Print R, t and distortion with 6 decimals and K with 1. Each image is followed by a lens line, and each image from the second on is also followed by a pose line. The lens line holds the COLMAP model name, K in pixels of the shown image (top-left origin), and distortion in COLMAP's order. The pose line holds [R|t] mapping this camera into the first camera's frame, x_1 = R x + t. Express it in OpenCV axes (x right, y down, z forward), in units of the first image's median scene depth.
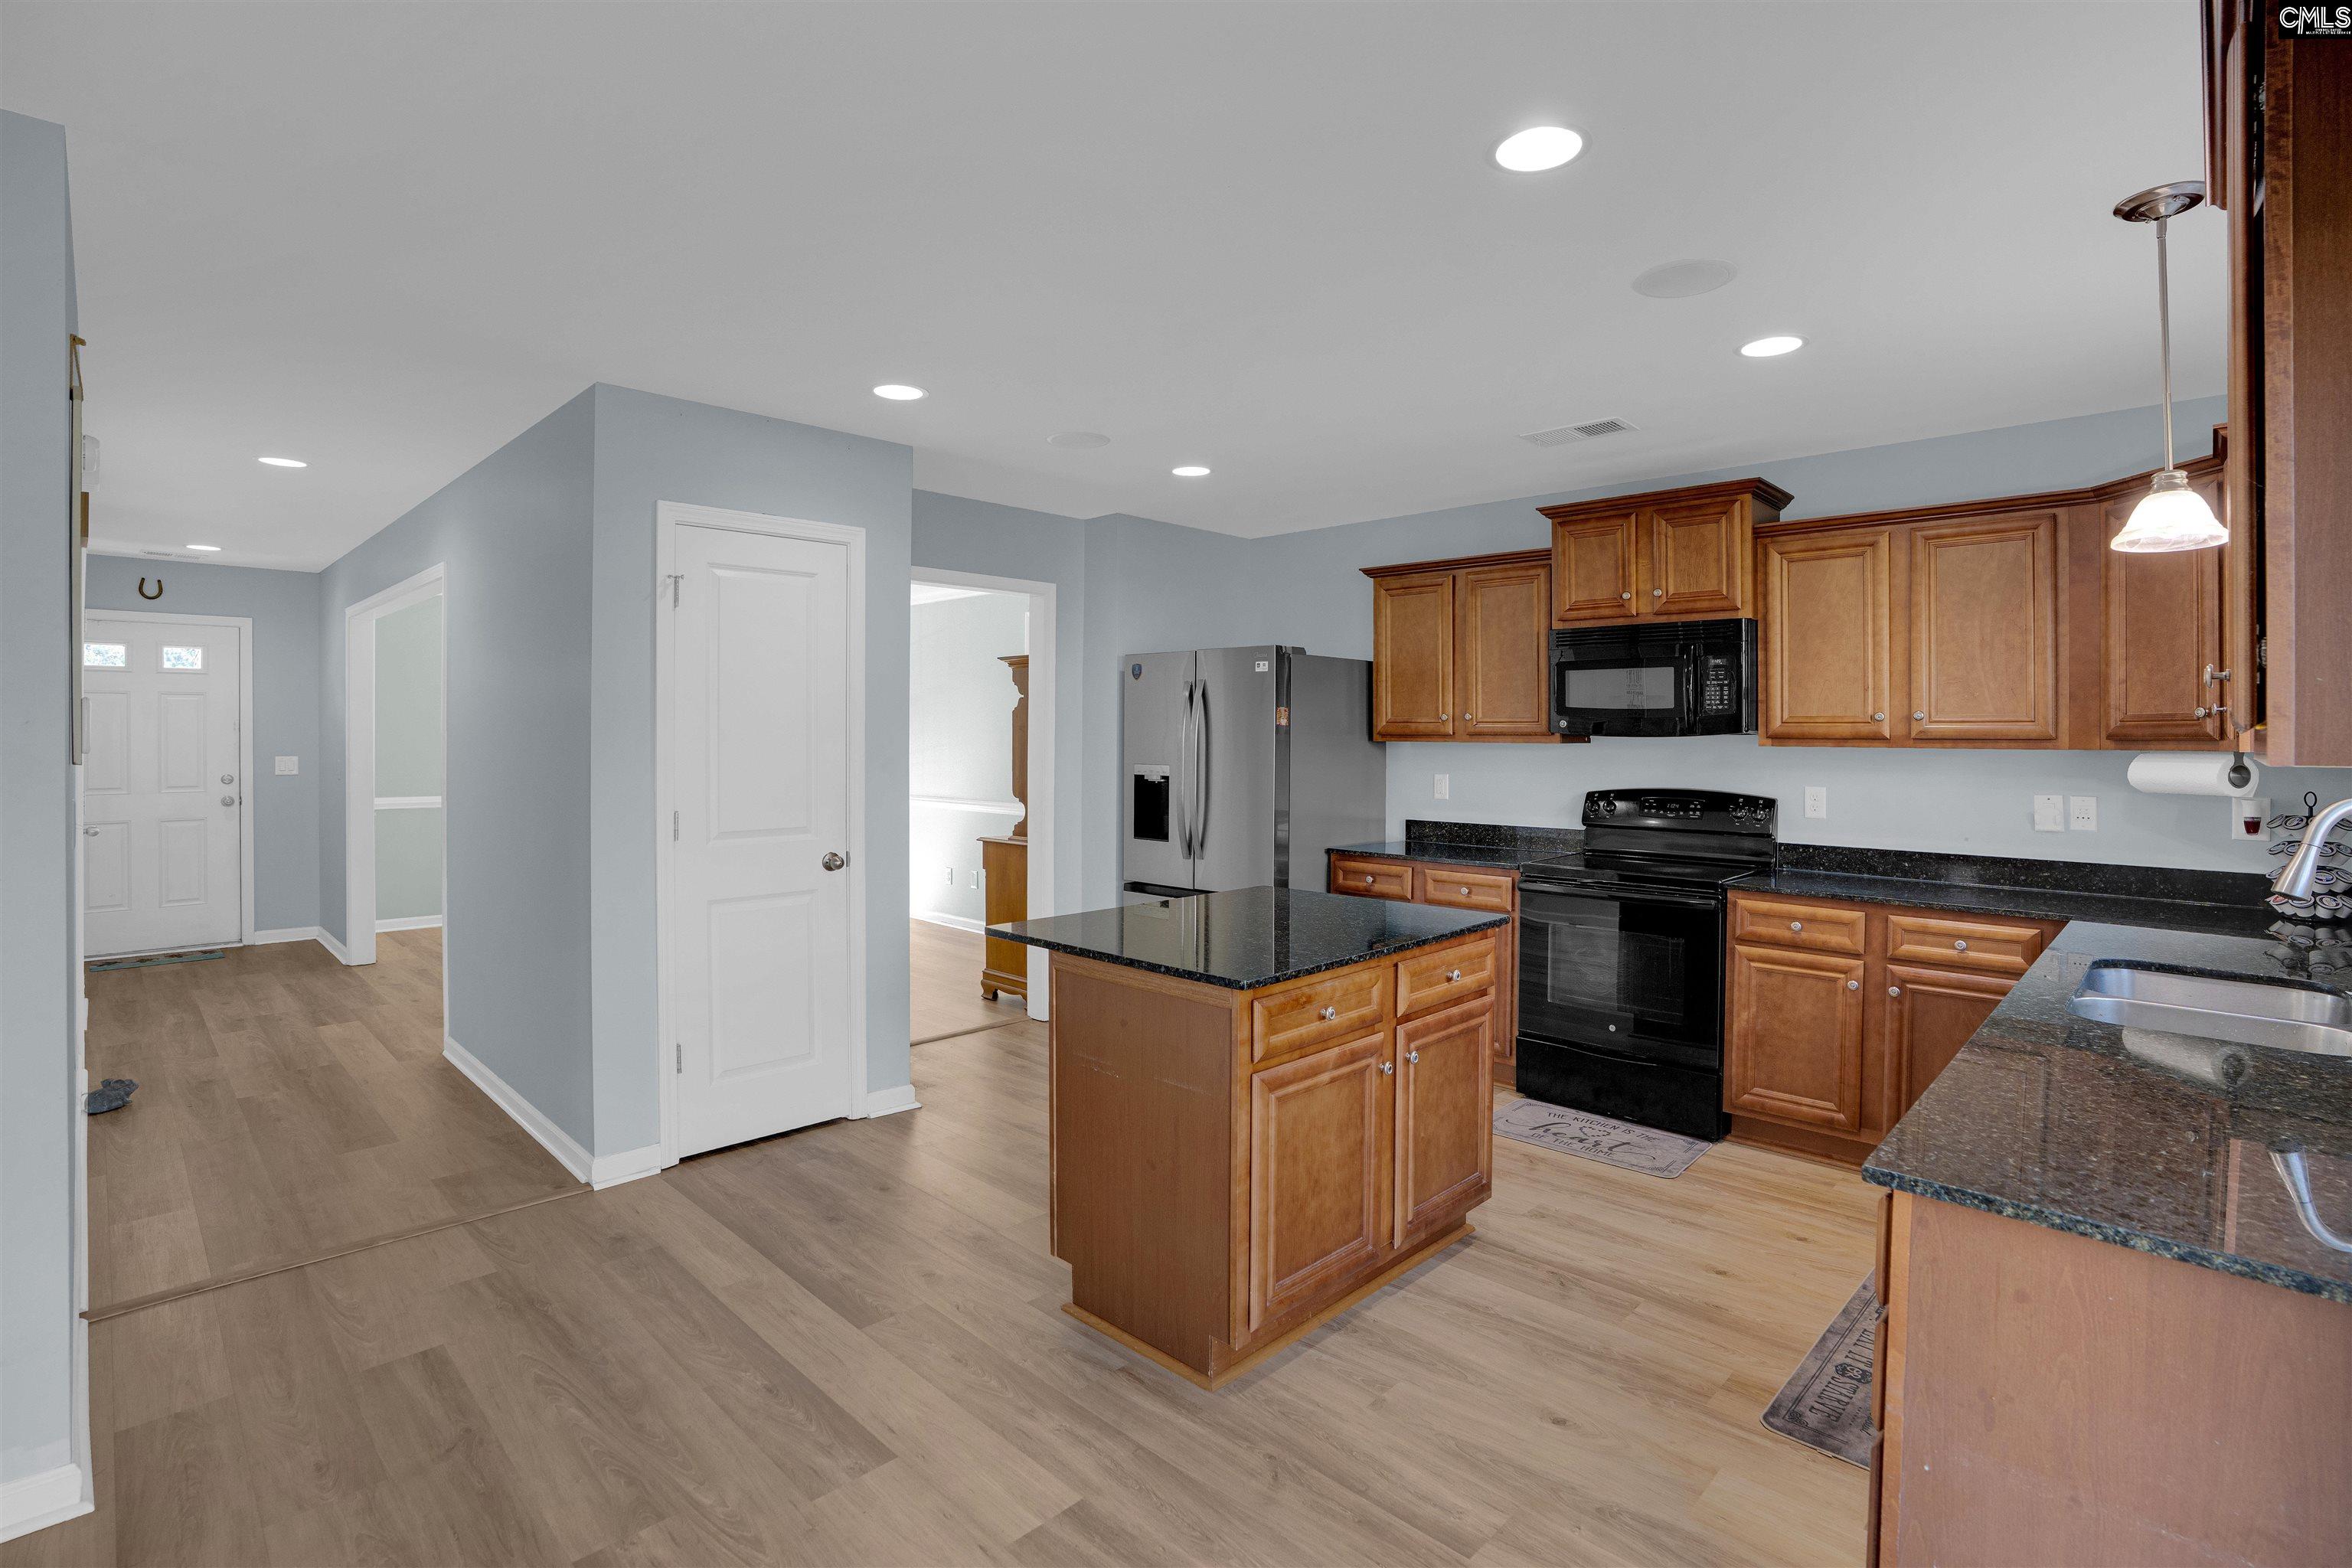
lens RADIAL K [[1141.1, 0, 1214.8], [0, 1141.1, 729.2], [0, 0, 1]] dist [-0.044432, 0.010879]
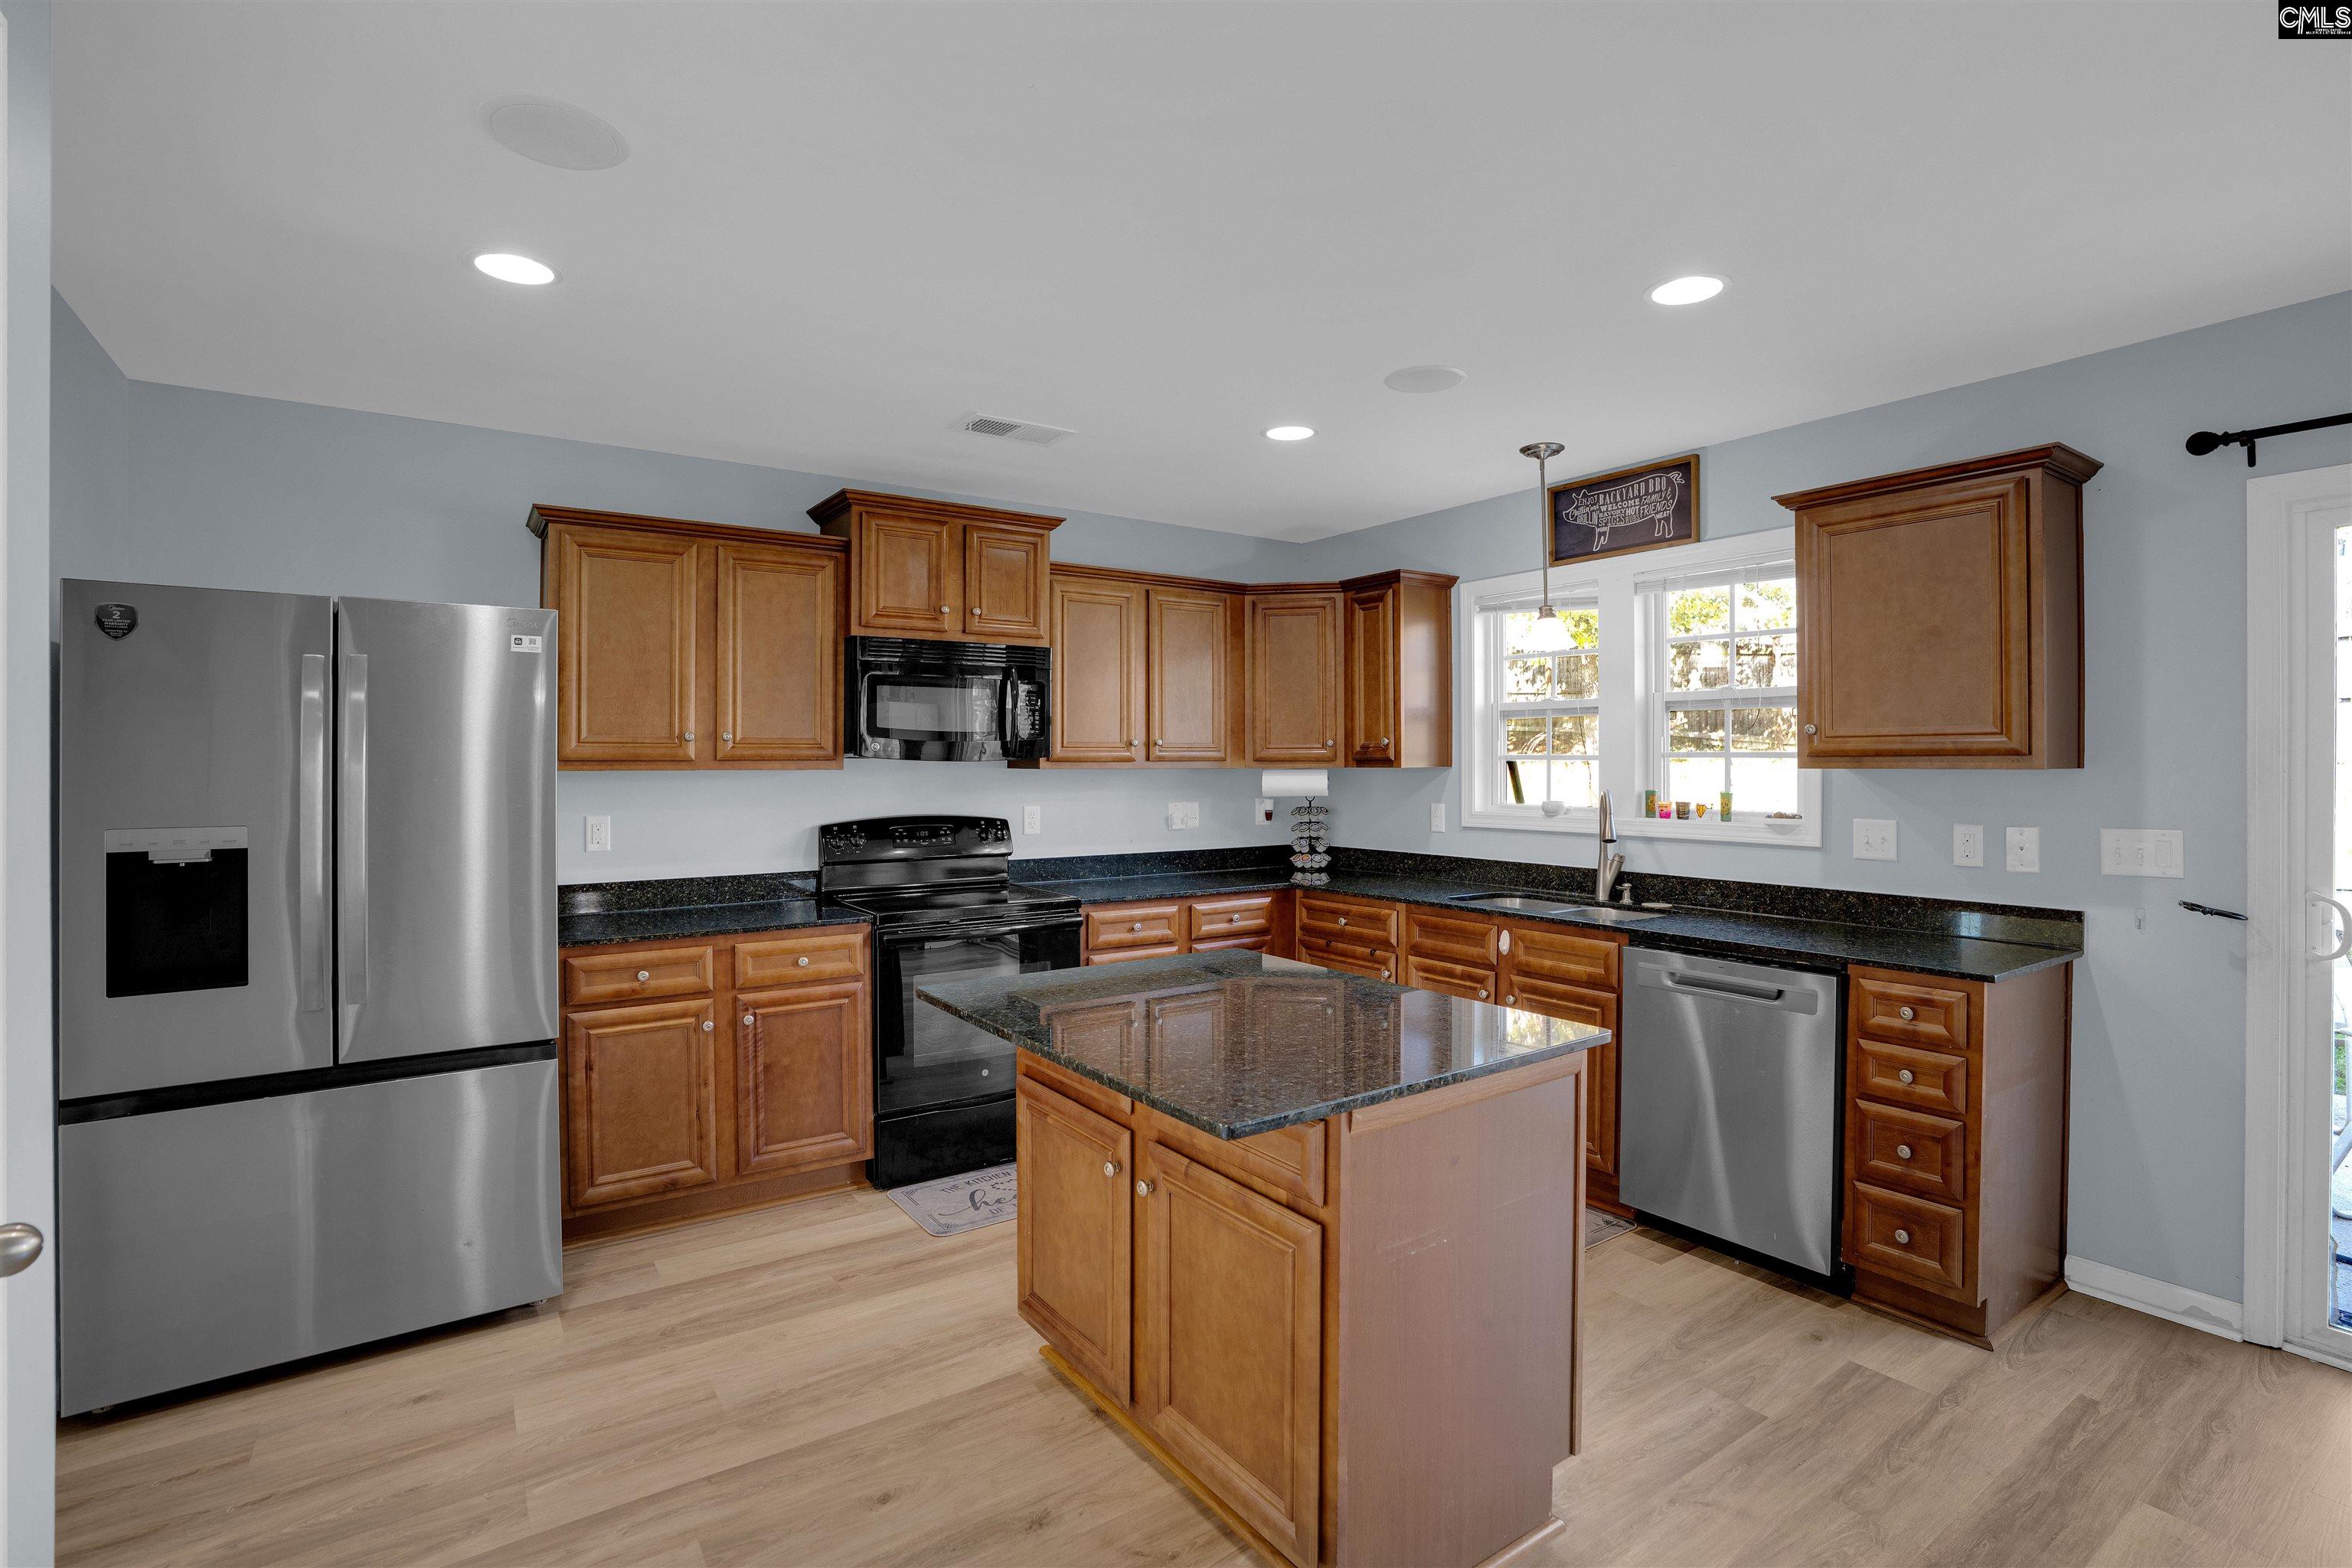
lens RADIAL K [[1141.1, 0, 1116.8], [0, 1141.1, 753.9], [0, 0, 1]] dist [-0.044432, 0.010879]
pose [[0.204897, 0.002165, 0.978781, -0.588810], [-0.001378, 0.999997, -0.001924, 0.002587], [-0.978782, -0.000954, 0.204900, 0.753899]]
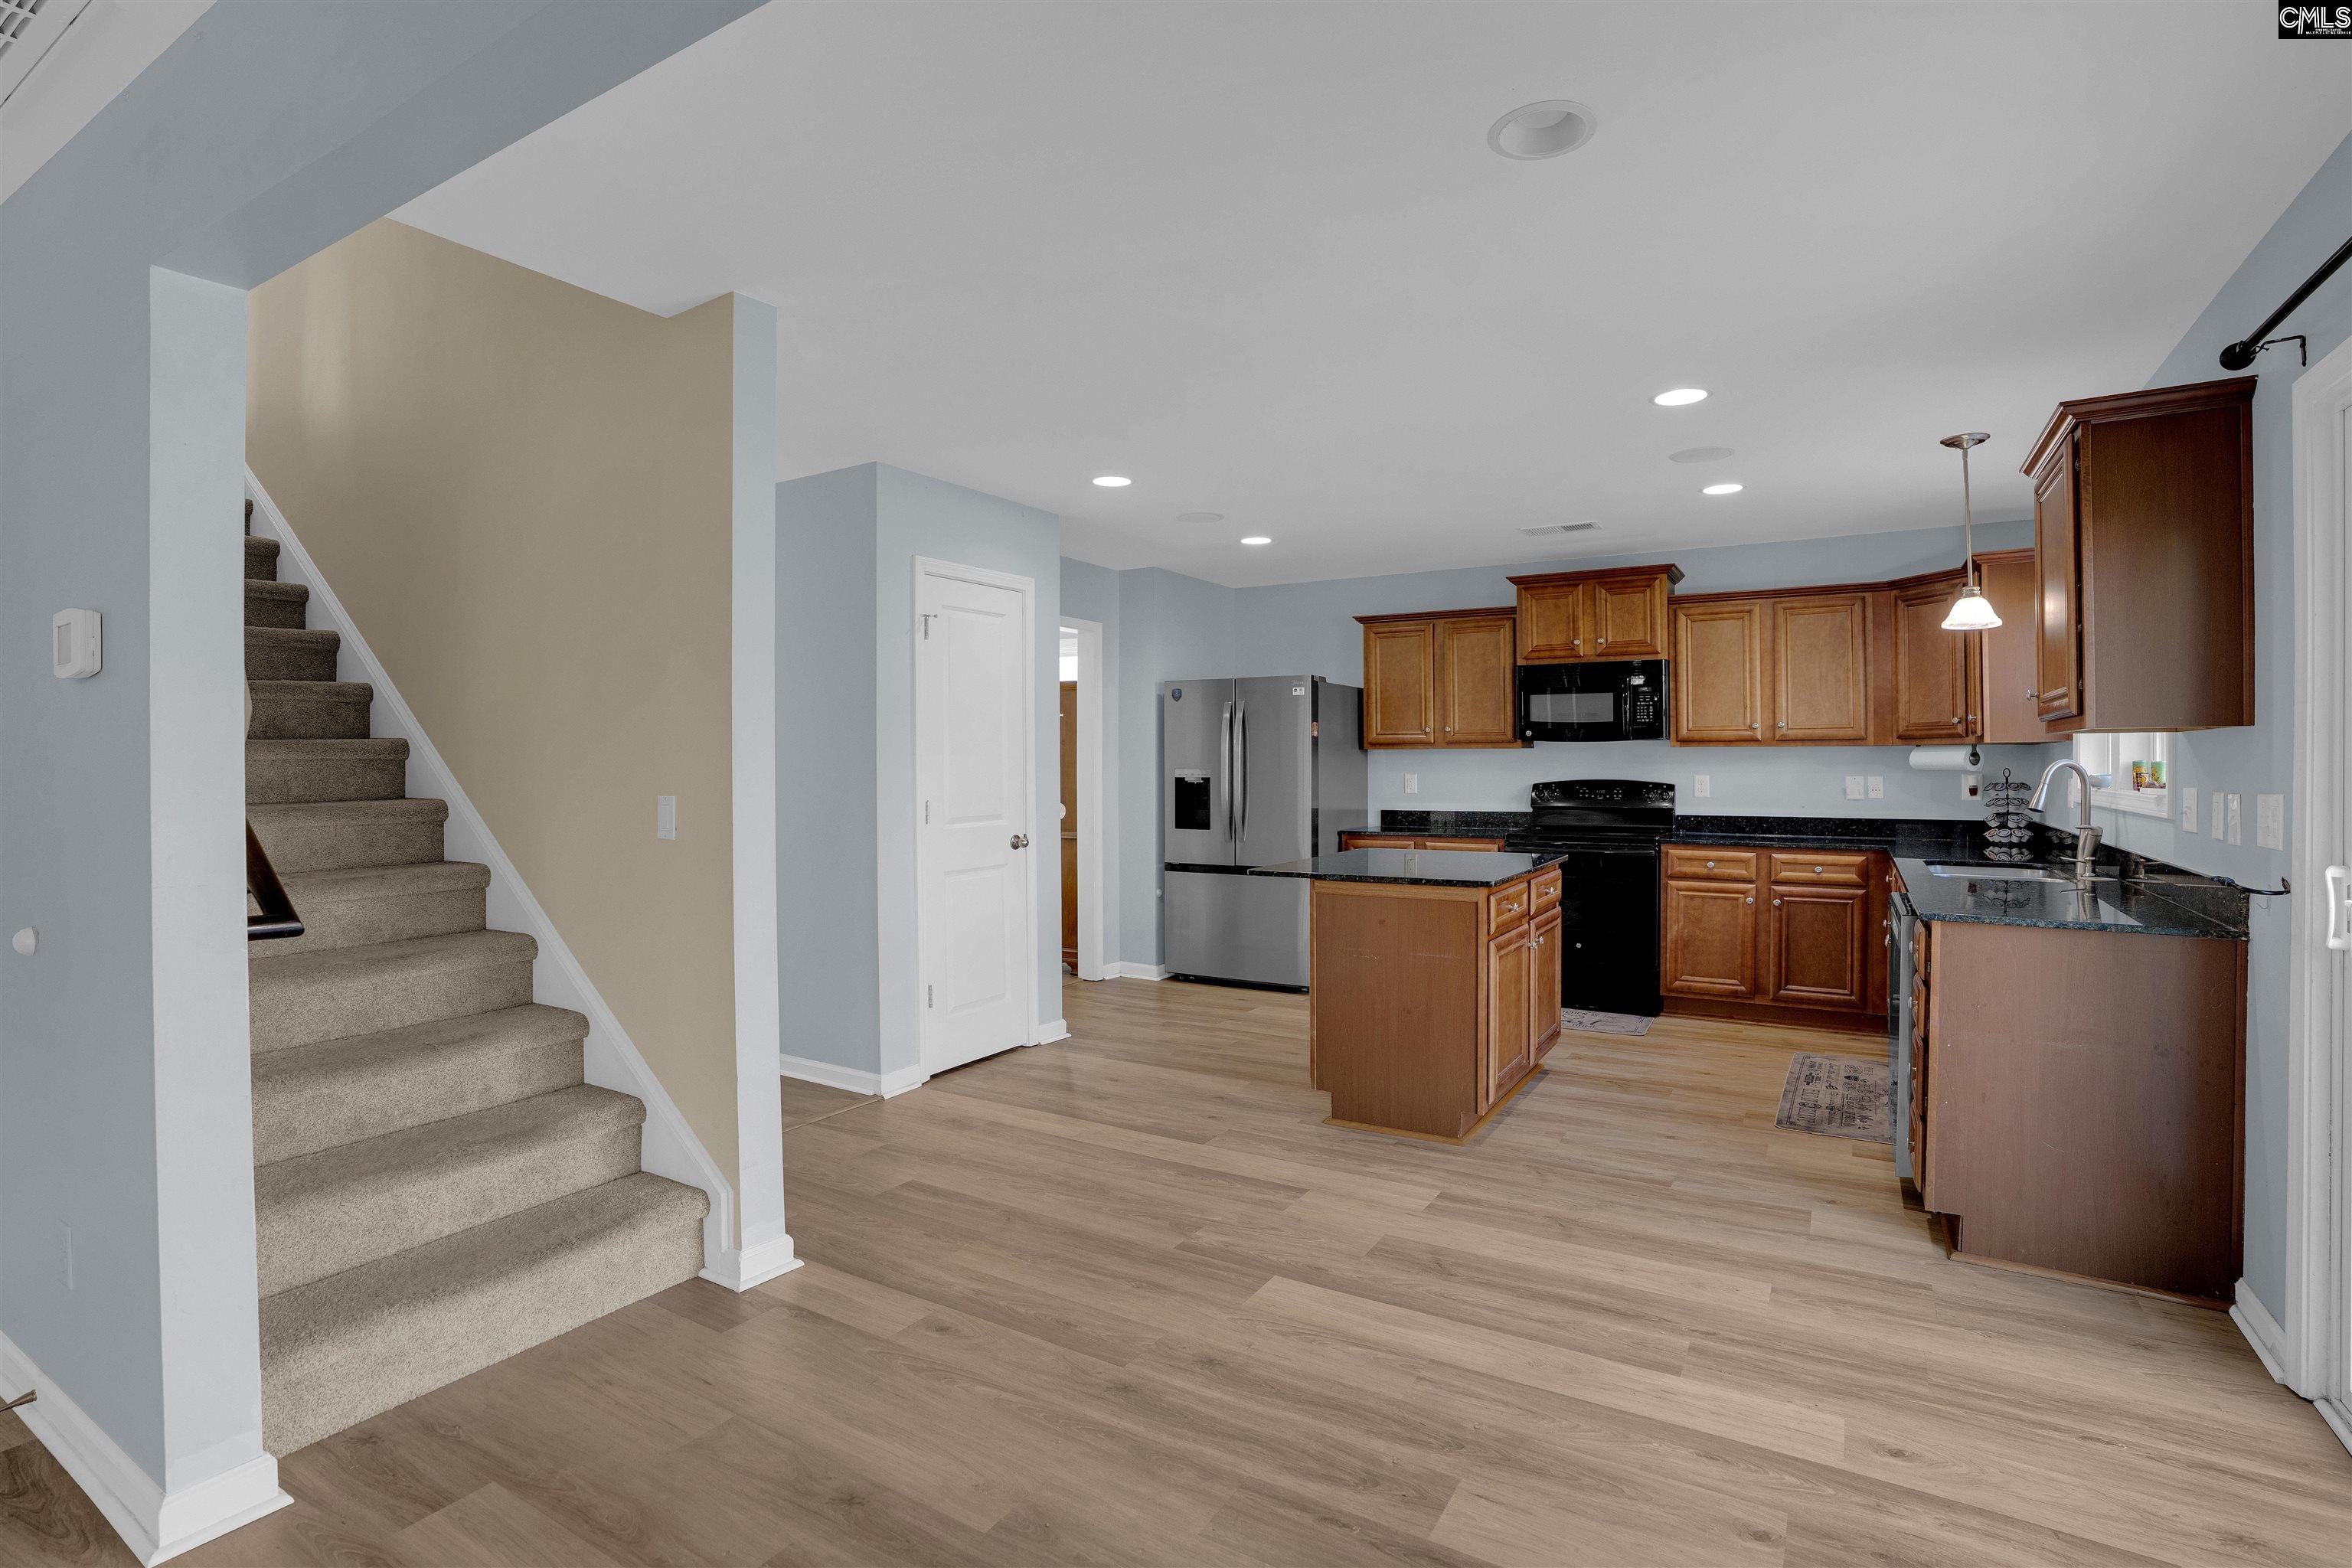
lens RADIAL K [[1141.1, 0, 1174.8], [0, 1141.1, 749.1], [0, 0, 1]] dist [-0.044432, 0.010879]
pose [[0.977556, -0.004210, 0.210634, -0.479111], [0.005816, 0.999959, -0.007008, 0.025651], [-0.210596, 0.008076, 0.977540, -0.311407]]
